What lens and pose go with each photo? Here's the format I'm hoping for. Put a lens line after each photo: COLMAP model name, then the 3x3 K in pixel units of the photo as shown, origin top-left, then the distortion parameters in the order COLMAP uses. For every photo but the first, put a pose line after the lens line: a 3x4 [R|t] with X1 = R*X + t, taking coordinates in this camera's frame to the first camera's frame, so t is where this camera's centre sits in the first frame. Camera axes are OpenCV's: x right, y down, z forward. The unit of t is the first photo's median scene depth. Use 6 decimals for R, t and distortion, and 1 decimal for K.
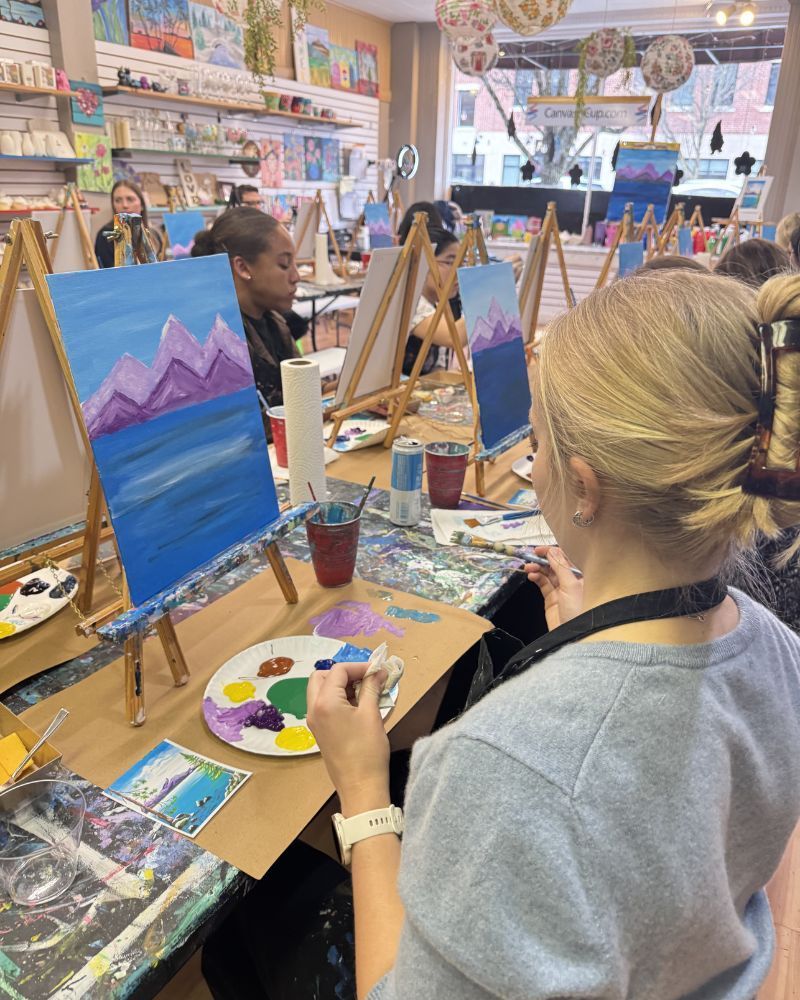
lens RADIAL K [[772.0, 0, 404.5], [0, 772.0, 510.3], [0, 0, 1]] dist [-0.008484, -0.005494]
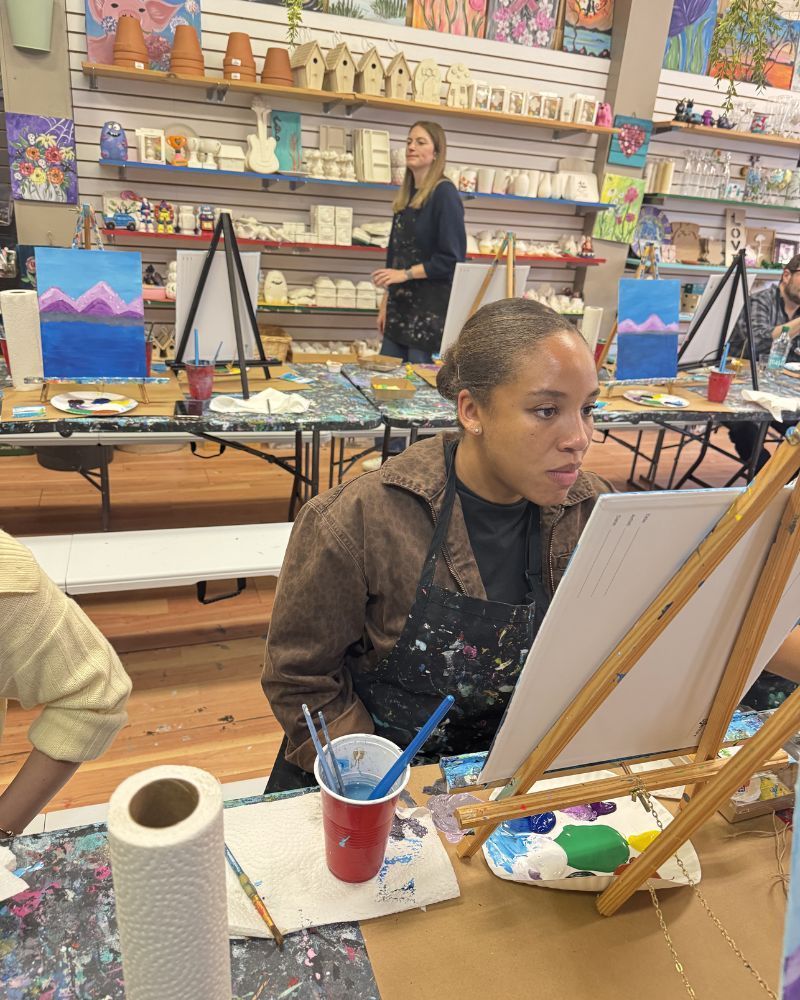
lens RADIAL K [[760.2, 0, 404.2], [0, 760.2, 503.8], [0, 0, 1]] dist [0.018023, -0.027692]
pose [[0.745532, 0.279675, -0.604950, 0.031836], [-0.311958, 0.948556, 0.054076, -0.105326], [0.588952, 0.148404, 0.794425, 0.219797]]
